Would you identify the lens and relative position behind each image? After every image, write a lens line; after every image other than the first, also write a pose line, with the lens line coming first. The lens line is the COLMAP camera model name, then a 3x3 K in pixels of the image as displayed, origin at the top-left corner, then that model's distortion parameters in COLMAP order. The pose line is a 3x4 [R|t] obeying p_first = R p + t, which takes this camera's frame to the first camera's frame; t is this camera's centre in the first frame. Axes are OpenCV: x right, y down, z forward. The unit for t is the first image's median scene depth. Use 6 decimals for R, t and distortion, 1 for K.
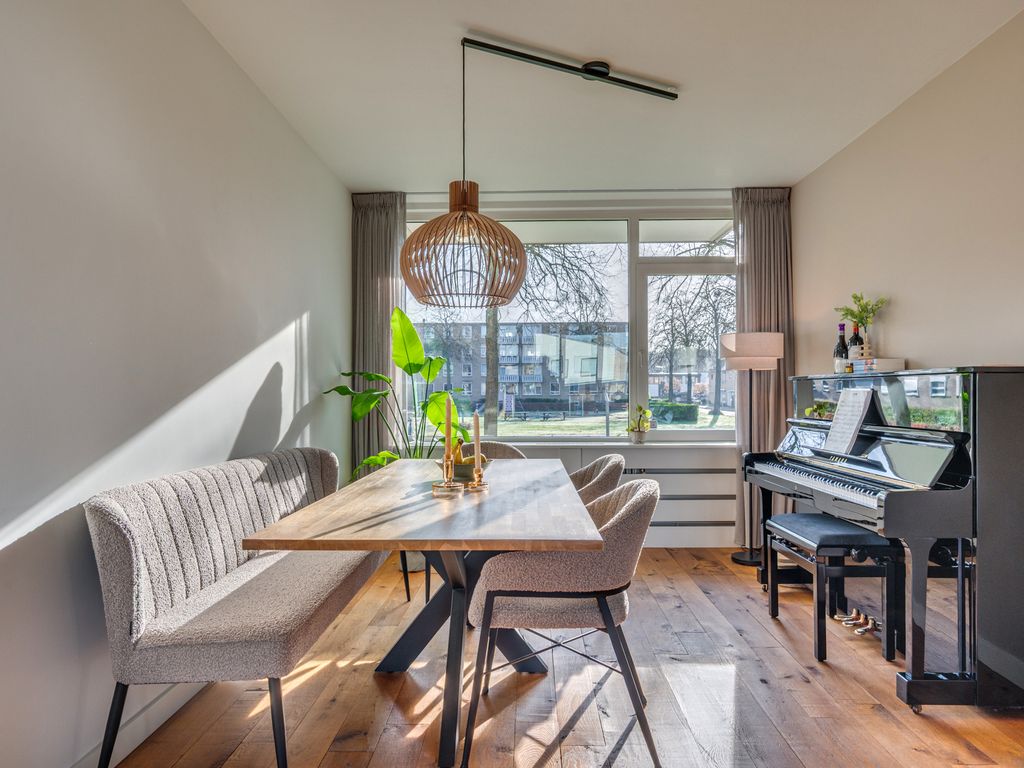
lens RADIAL K [[642.3, 0, 514.1], [0, 642.3, 391.8], [0, 0, 1]] dist [-0.008537, 0.002303]
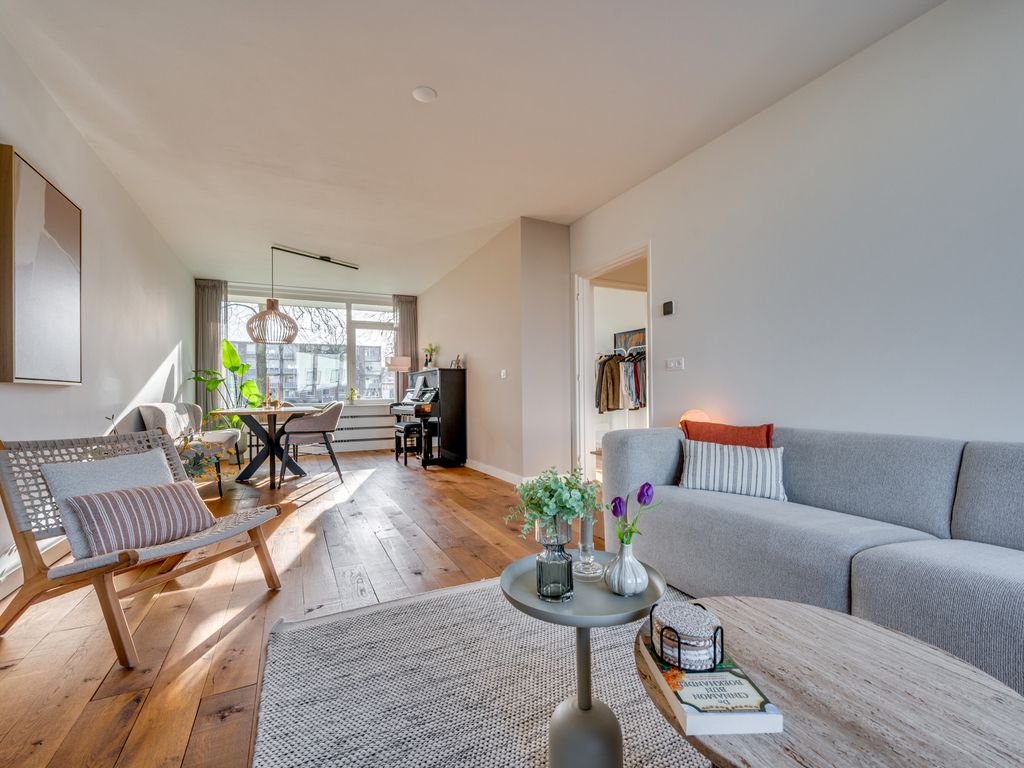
lens RADIAL K [[459.9, 0, 505.7], [0, 459.9, 388.9], [0, 0, 1]] dist [0.014373, 0.000412]
pose [[0.894482, -0.002663, 0.447096, -0.040031], [0.009768, 0.999860, -0.013588, 0.053299], [-0.446998, 0.016521, 0.894383, -0.675116]]
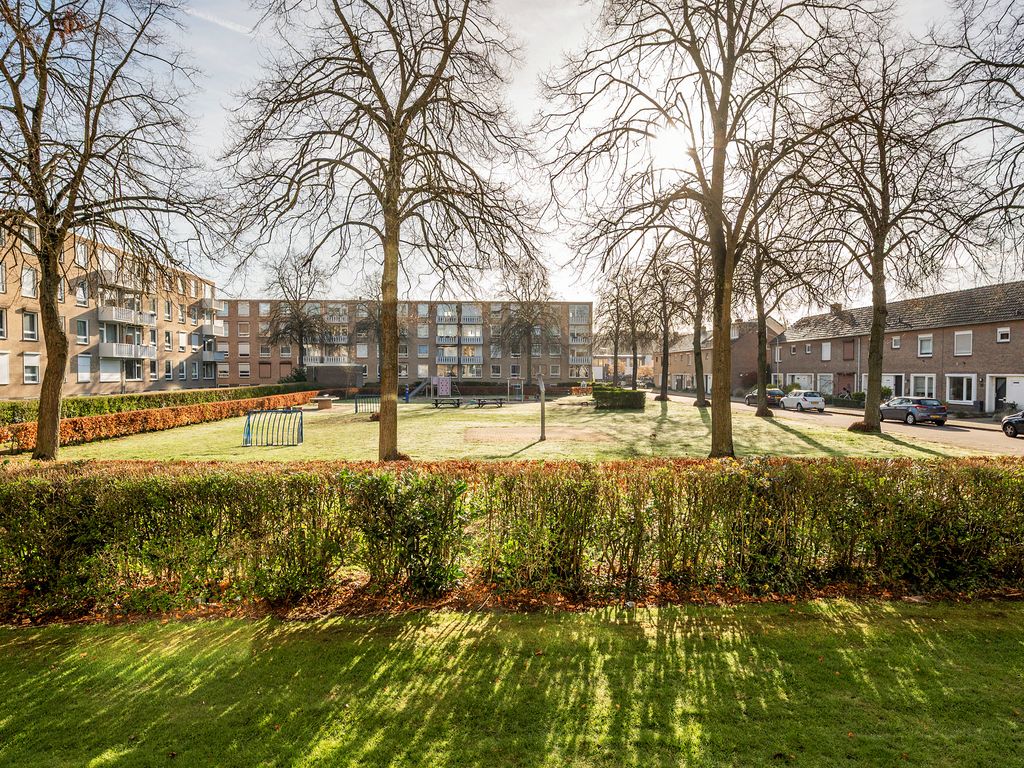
lens RADIAL K [[631.5, 0, 506.1], [0, 631.5, 385.1], [0, 0, 1]] dist [-0.013018, -0.001375]
pose [[0.997586, 0.002697, 0.069388, 0.244919], [-0.004128, 0.999782, 0.020482, -0.056749], [-0.069318, -0.020719, 0.997379, 1.108411]]
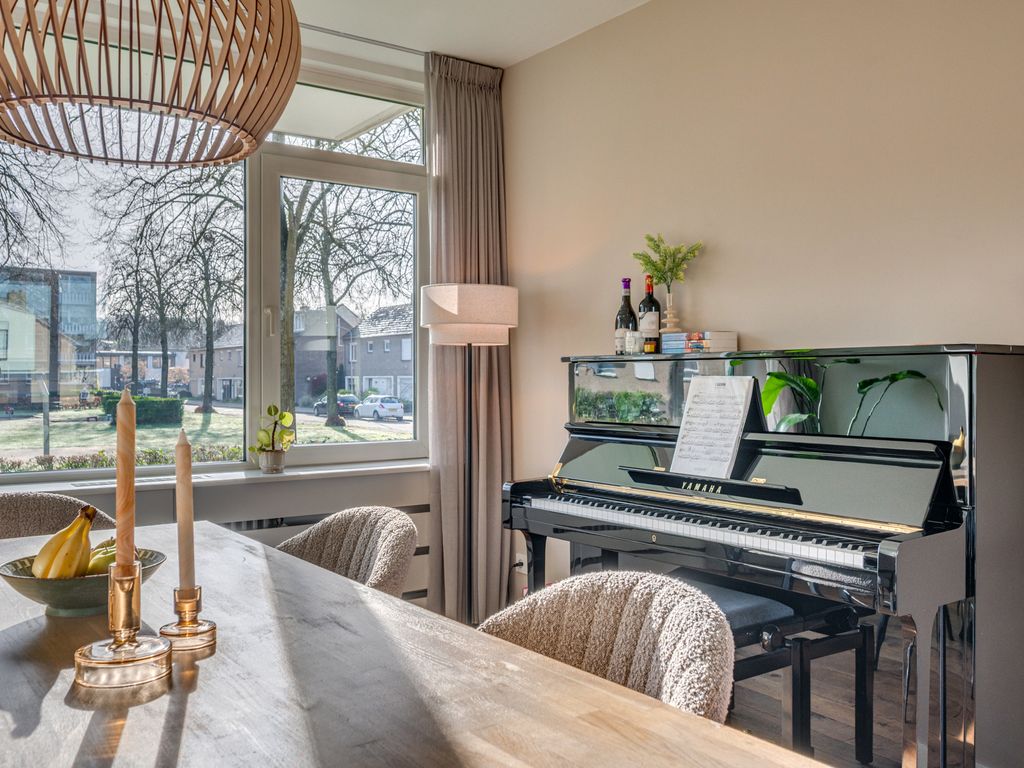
lens RADIAL K [[913.3, 0, 492.7], [0, 913.3, 373.3], [0, 0, 1]] dist [0.012382, -0.009386]
pose [[0.811744, 0.004309, 0.583997, -0.122384], [-0.000207, 0.999975, -0.007091, -0.000525], [-0.584013, 0.005635, 0.811725, 0.243882]]
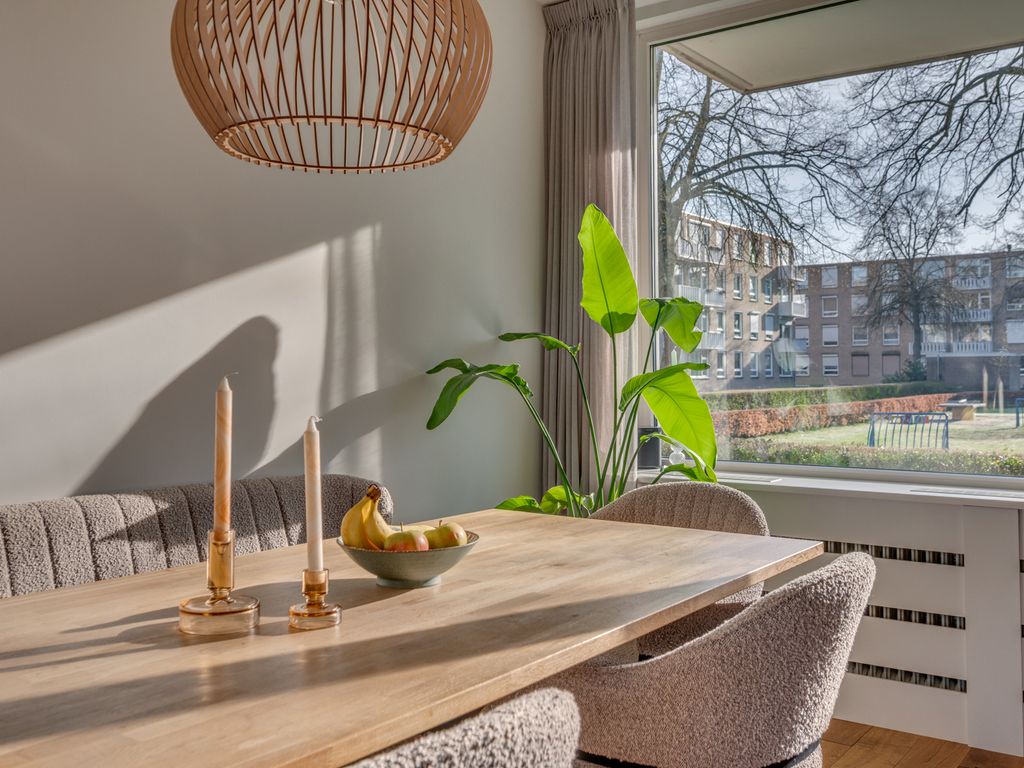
lens RADIAL K [[978.5, 0, 510.4], [0, 978.5, 352.3], [0, 0, 1]] dist [-0.013595, 0.000000]
pose [[0.811437, -0.012300, -0.584310, 0.209103], [0.001855, 0.999828, -0.018472, -0.000232], [0.584436, 0.013905, 0.811320, 0.315828]]
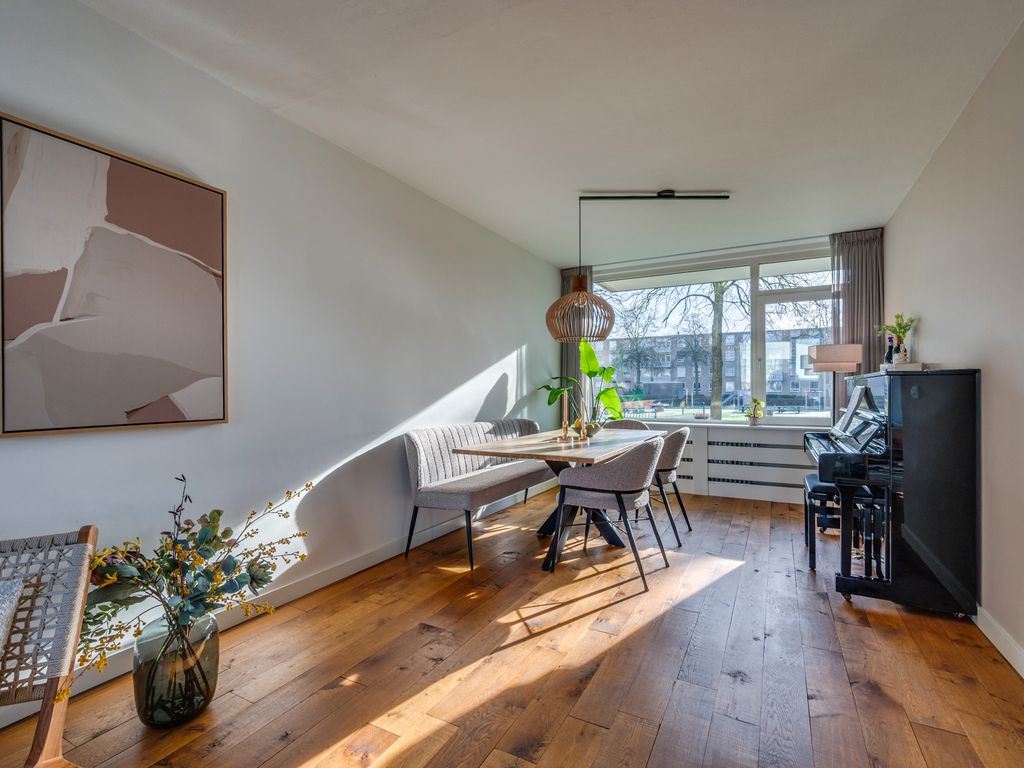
lens RADIAL K [[486.9, 0, 514.0], [0, 486.9, 392.3], [0, 0, 1]] dist [0.001151, -0.000036]
pose [[0.890482, 0.003649, -0.455003, 0.218944], [-0.000544, 0.999976, 0.006954, 0.000996], [0.455017, -0.005945, 0.890463, -0.188774]]
